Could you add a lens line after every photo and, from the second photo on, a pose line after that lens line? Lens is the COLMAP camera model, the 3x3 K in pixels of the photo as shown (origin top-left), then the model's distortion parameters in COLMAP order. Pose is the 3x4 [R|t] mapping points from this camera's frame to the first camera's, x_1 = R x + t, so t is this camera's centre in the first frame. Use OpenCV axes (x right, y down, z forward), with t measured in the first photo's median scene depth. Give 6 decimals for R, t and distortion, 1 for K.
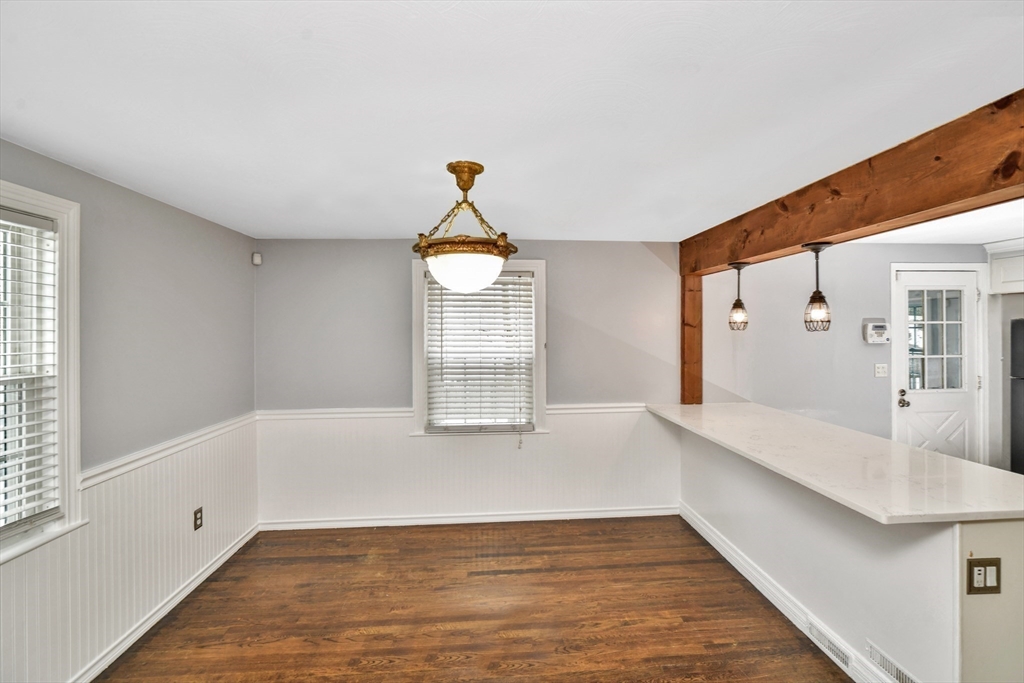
lens RADIAL K [[448.9, 0, 517.4], [0, 448.9, 327.3], [0, 0, 1]] dist [-0.002944, 0.000049]
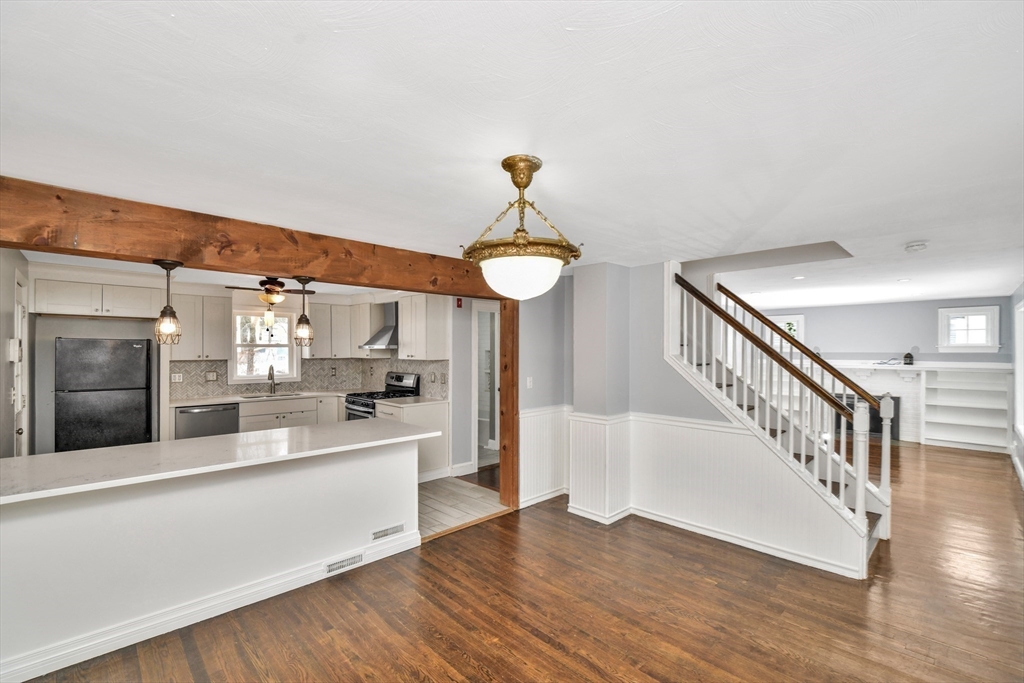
lens RADIAL K [[455.8, 0, 513.8], [0, 455.8, 350.1], [0, 0, 1]] dist [0.000205, 0.000316]
pose [[-0.634903, 0.006528, 0.772564, -0.524426], [-0.003591, 0.999929, -0.011400, 0.023141], [-0.772584, -0.010012, -0.634834, 1.015089]]
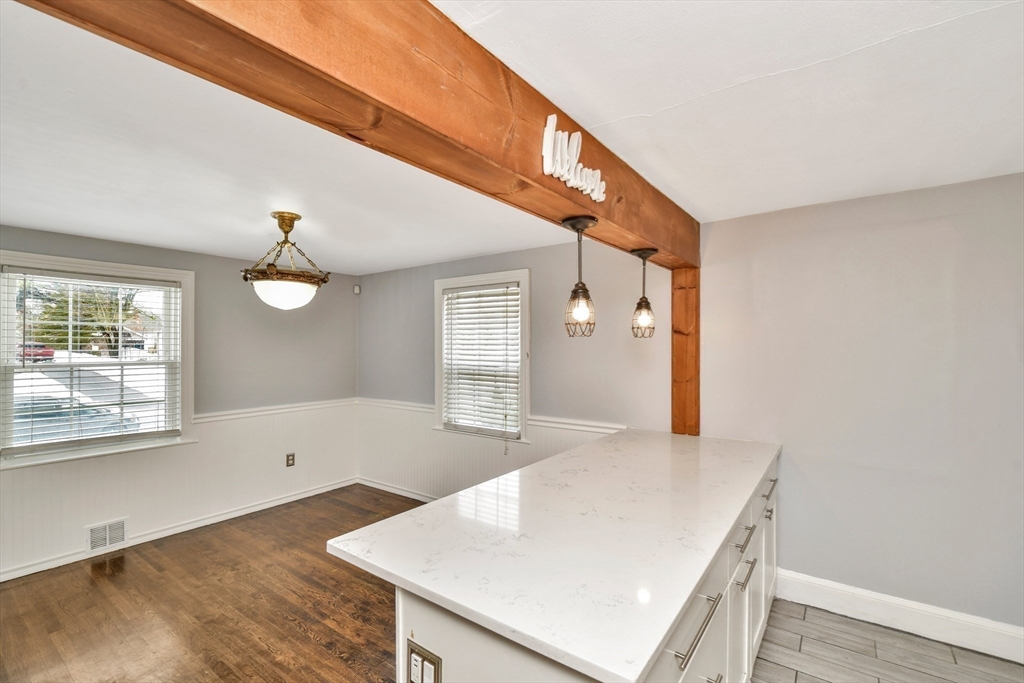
lens RADIAL K [[448.2, 0, 516.0], [0, 448.2, 340.7], [0, 0, 1]] dist [-0.009266, 0.000020]
pose [[0.769759, -0.002393, -0.638330, 0.791127], [0.002134, 0.999997, -0.001175, 0.012110], [0.638331, -0.000457, 0.769762, 0.263937]]
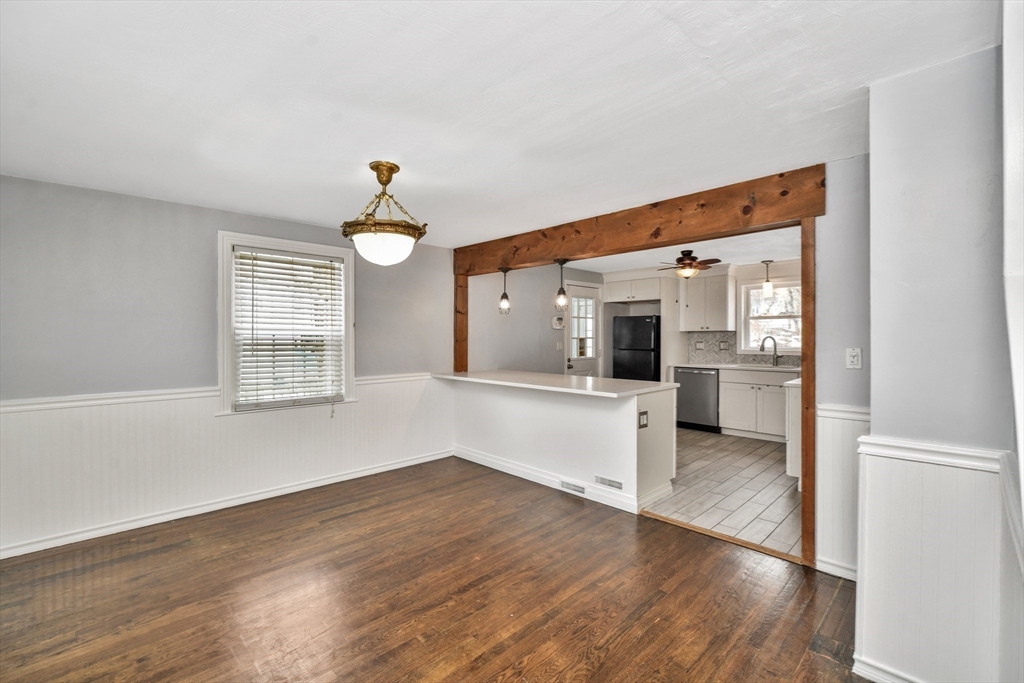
lens RADIAL K [[438.4, 0, 502.2], [0, 438.4, 336.5], [0, 0, 1]] dist [-0.002472, -0.000001]
pose [[0.779763, 0.007096, 0.626035, -0.401330], [-0.011166, 0.999934, 0.002573, 0.074592], [-0.625976, -0.008996, 0.779791, -0.112028]]
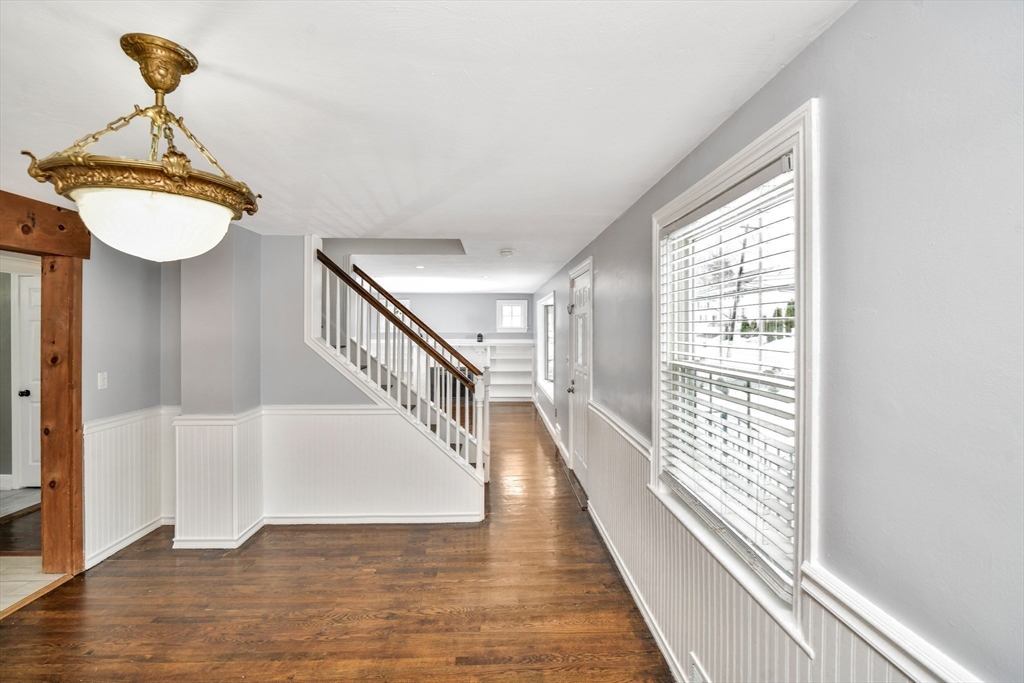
lens RADIAL K [[457.3, 0, 514.4], [0, 457.3, 330.6], [0, 0, 1]] dist [-0.000516, 0.000170]
pose [[-0.998435, 0.008419, 0.055281, -0.396310], [0.007965, 0.999933, -0.008418, 0.016039], [-0.055349, -0.007964, -0.998435, 1.004002]]
